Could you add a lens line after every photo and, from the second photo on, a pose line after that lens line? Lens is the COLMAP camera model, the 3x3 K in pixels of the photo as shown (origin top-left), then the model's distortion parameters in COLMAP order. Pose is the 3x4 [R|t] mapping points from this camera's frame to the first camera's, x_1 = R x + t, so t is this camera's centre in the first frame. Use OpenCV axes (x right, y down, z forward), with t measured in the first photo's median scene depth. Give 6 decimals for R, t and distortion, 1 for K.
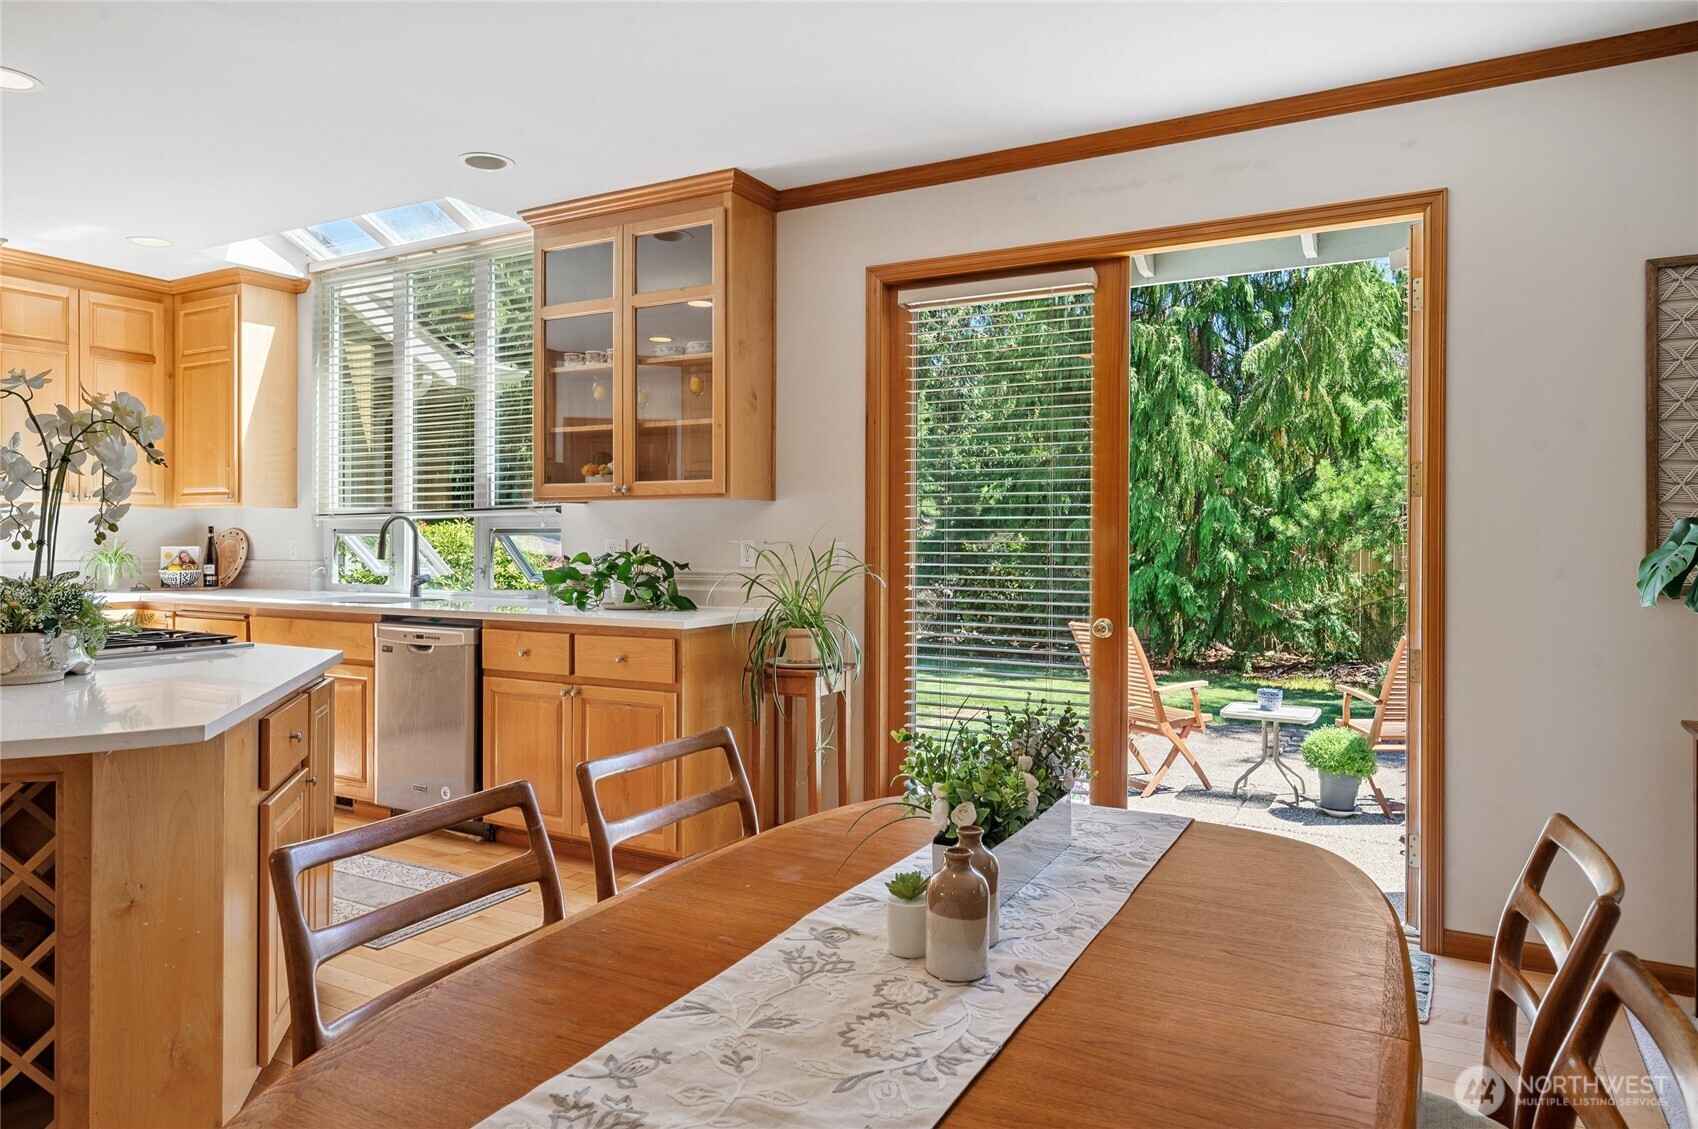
lens RADIAL K [[1070.0, 0, 851.2], [0, 1070.0, 541.3], [0, 0, 1]] dist [0.000861, -0.000650]
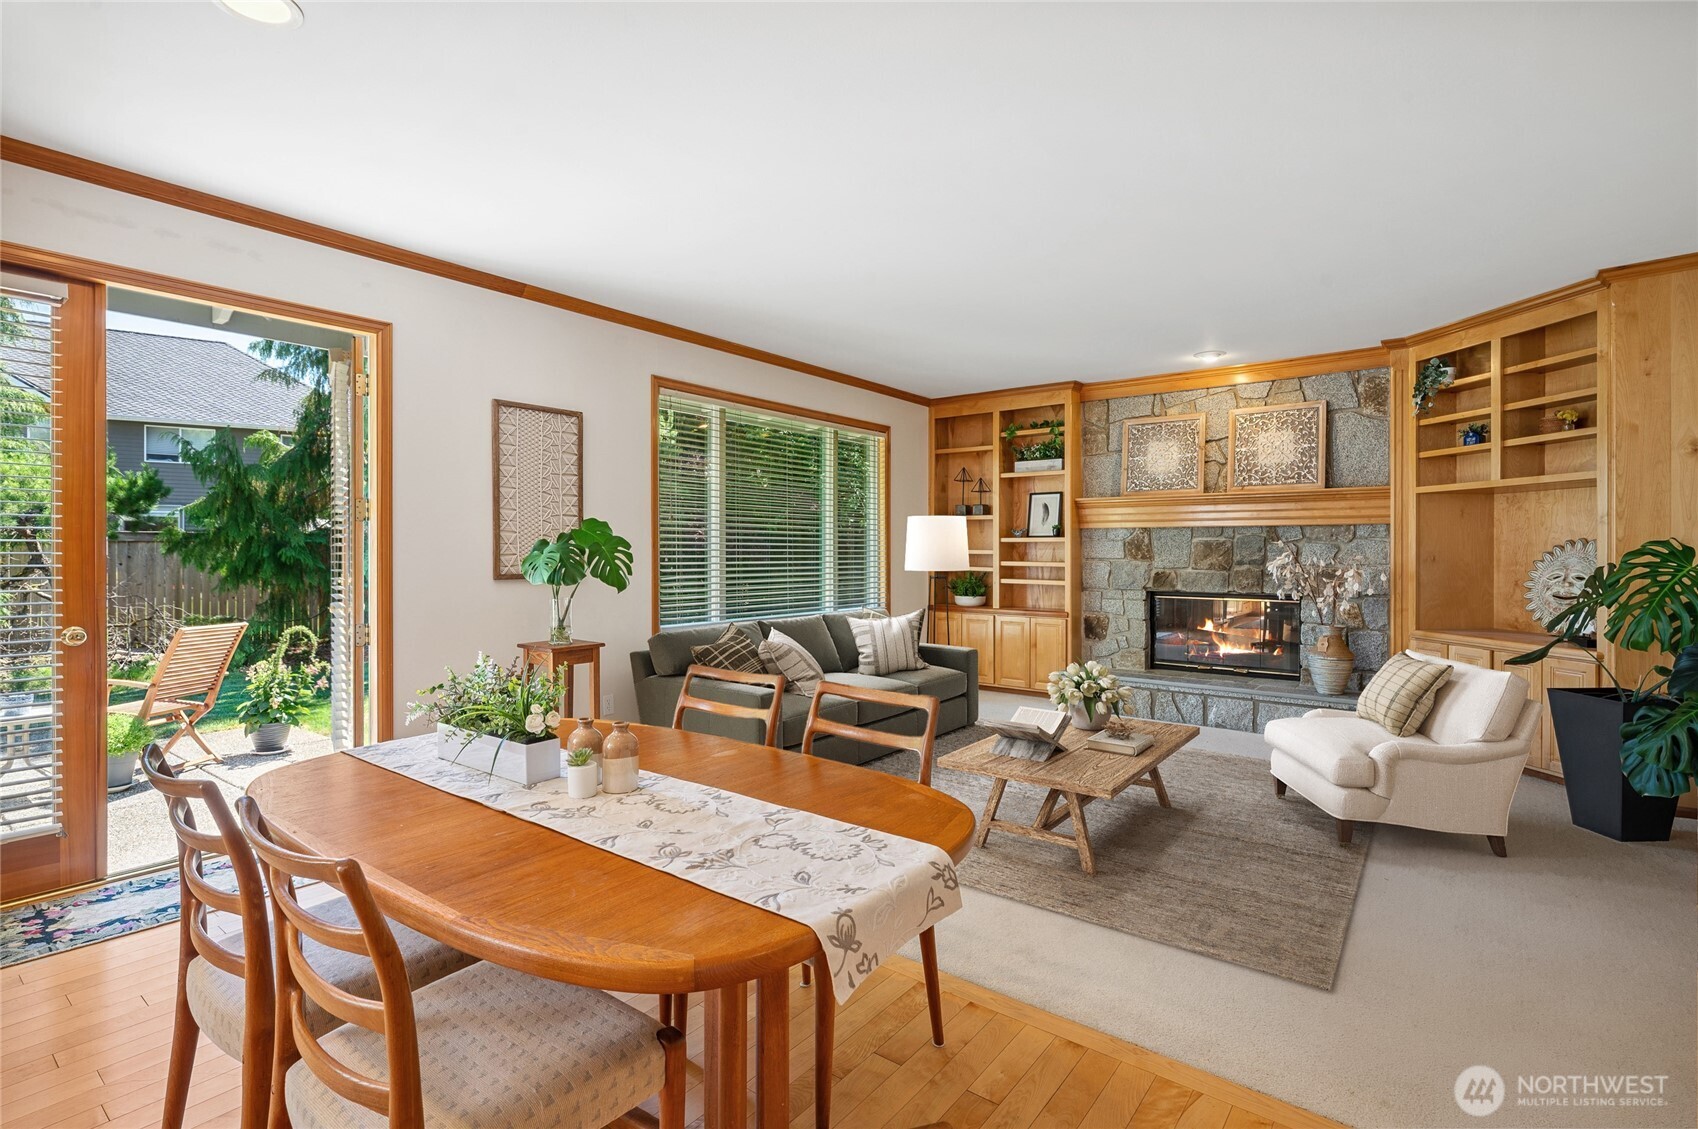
lens RADIAL K [[799.8, 0, 849.0], [0, 799.8, 564.5], [0, 0, 1]] dist [-0.000905, -0.000129]
pose [[0.146167, -0.019880, 0.989060, -0.364125], [0.001593, 0.999801, 0.019861, -0.002245], [-0.989259, -0.001328, 0.146170, 0.128751]]
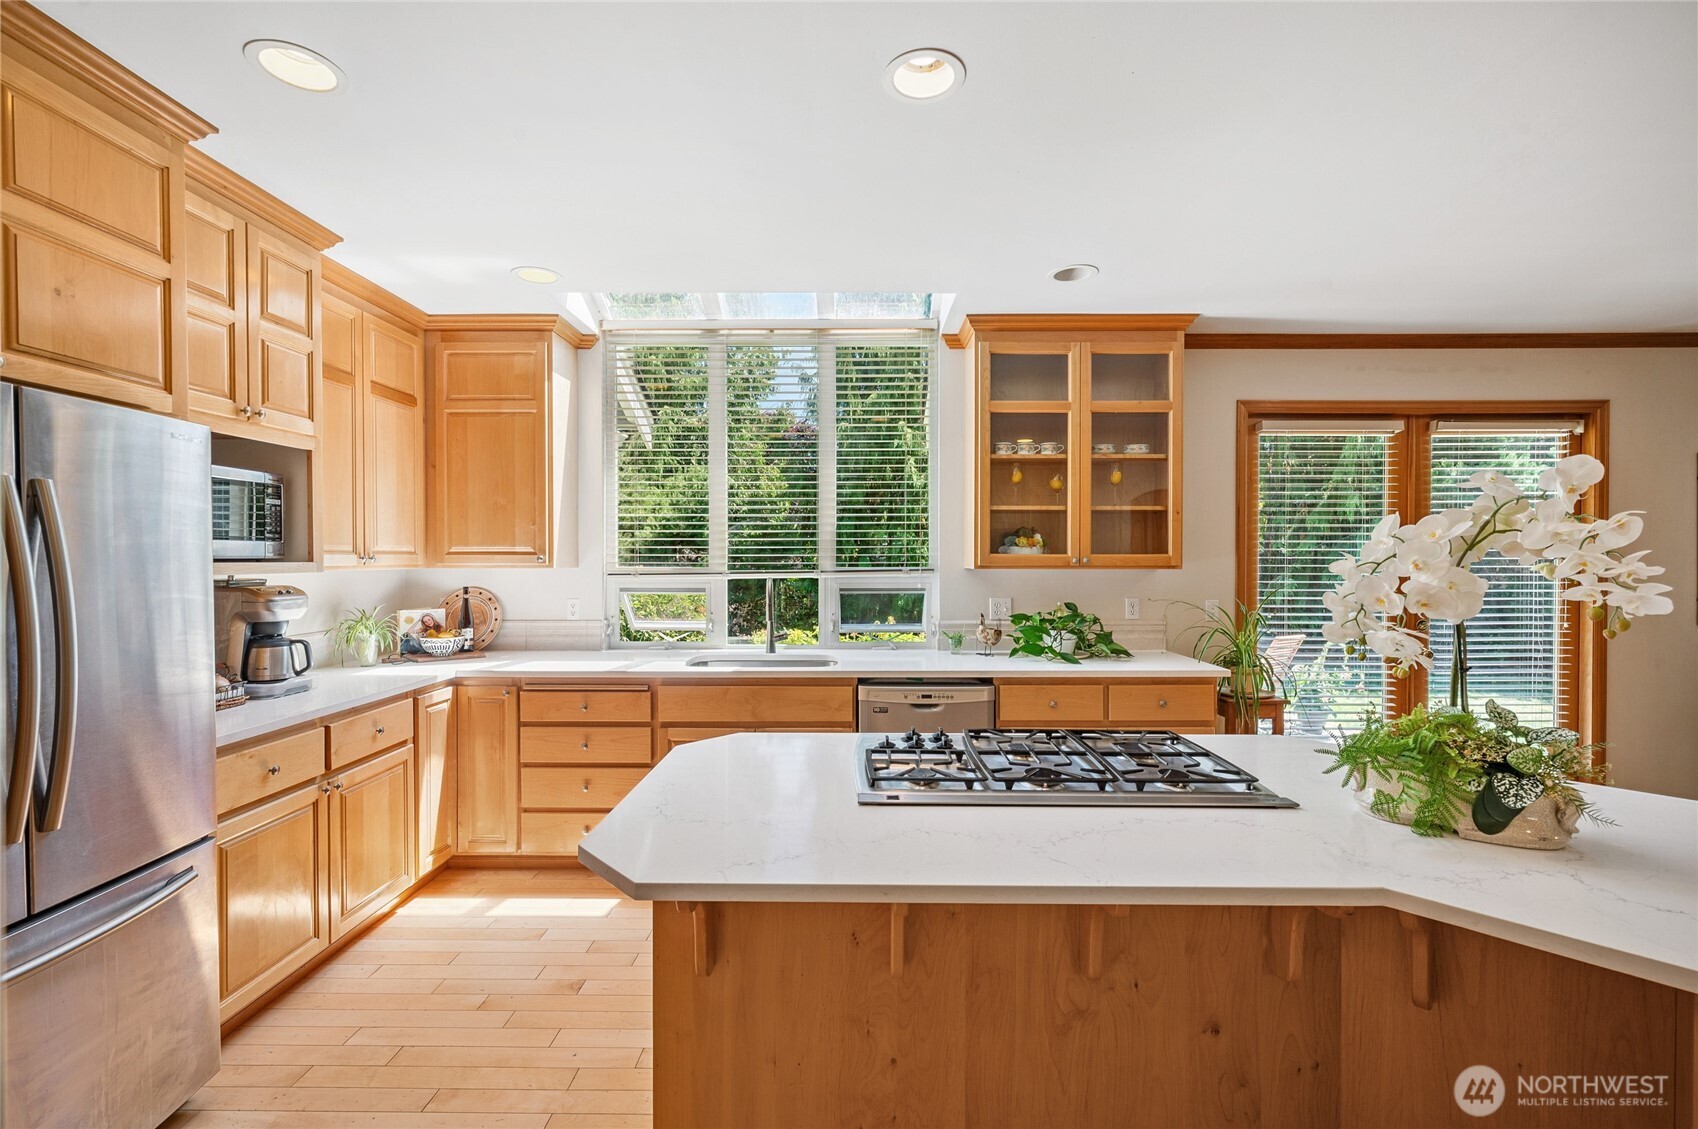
lens RADIAL K [[716.8, 0, 849.0], [0, 716.8, 564.5], [0, 0, 1]] dist [-0.000724, -0.000177]
pose [[0.879491, -0.006469, 0.475871, -0.820248], [0.003281, 0.999966, 0.007530, -0.050608], [-0.475904, -0.005061, 0.879483, 0.404342]]
